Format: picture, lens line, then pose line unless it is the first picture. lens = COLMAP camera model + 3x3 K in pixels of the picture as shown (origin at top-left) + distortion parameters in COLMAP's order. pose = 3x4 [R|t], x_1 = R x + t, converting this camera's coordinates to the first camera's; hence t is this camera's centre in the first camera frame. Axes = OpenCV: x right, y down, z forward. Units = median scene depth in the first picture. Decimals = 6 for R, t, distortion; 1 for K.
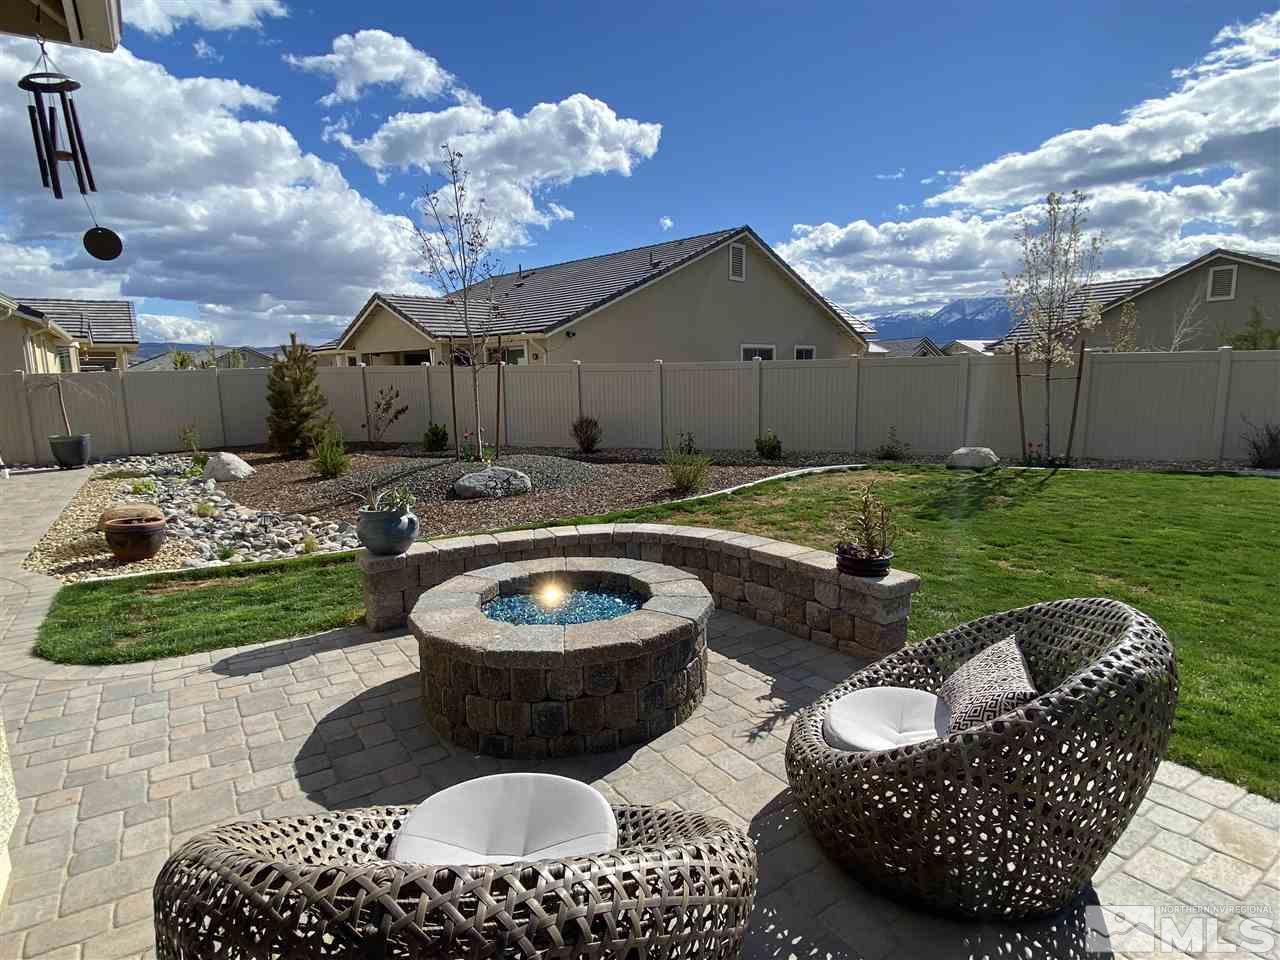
lens RADIAL K [[670.4, 0, 643.5], [0, 670.4, 479.7], [0, 0, 1]] dist [0.000673, -0.000381]
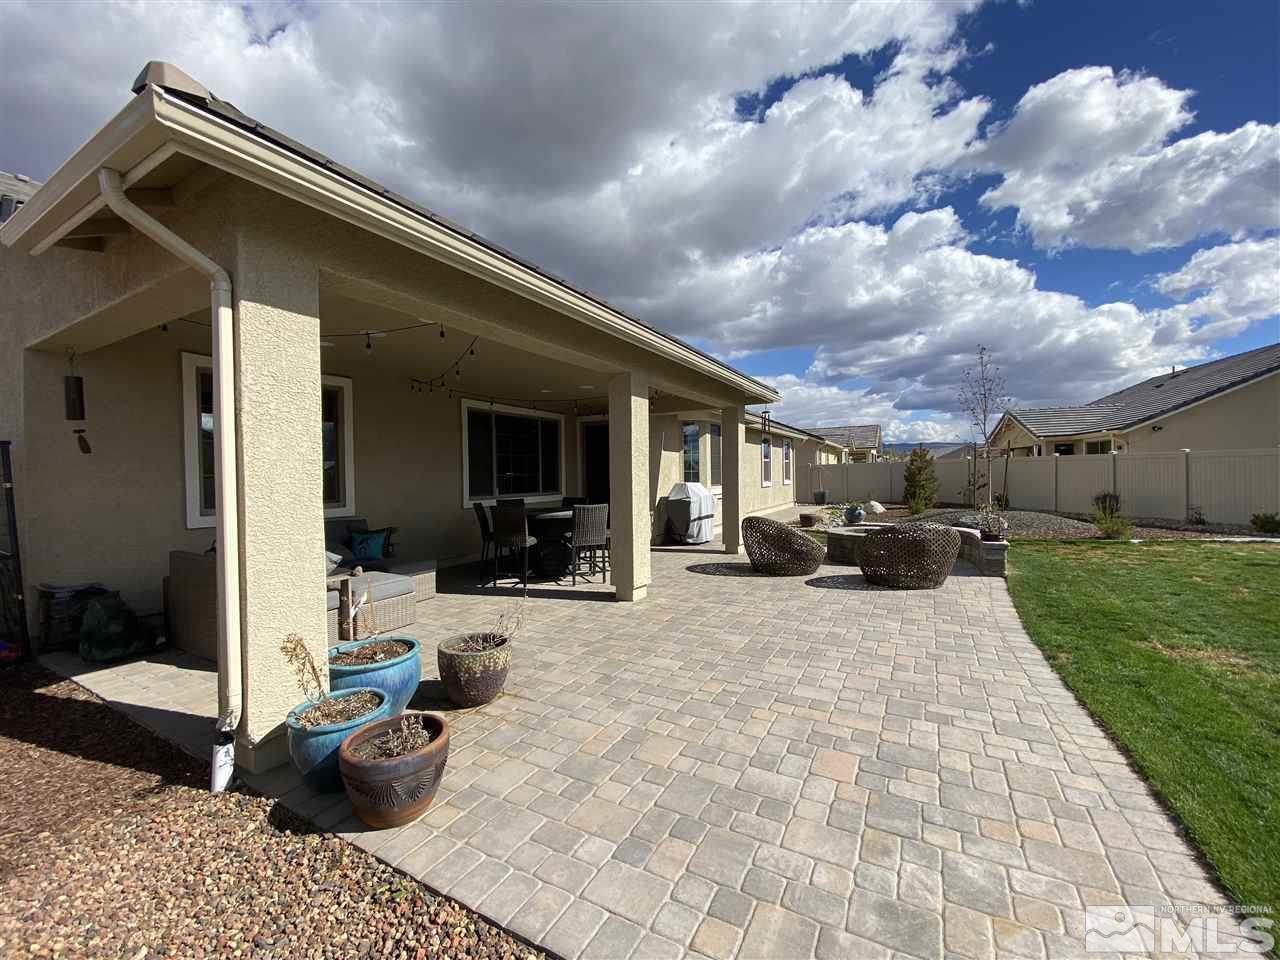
lens RADIAL K [[519.4, 0, 641.5], [0, 519.4, 480.9], [0, 0, 1]] dist [0.000925, -0.000517]
pose [[0.438388, 0.018376, -0.898598, 0.330599], [-0.128305, 0.990831, -0.042332, 0.037212], [0.889580, 0.133853, 0.436726, -0.231774]]
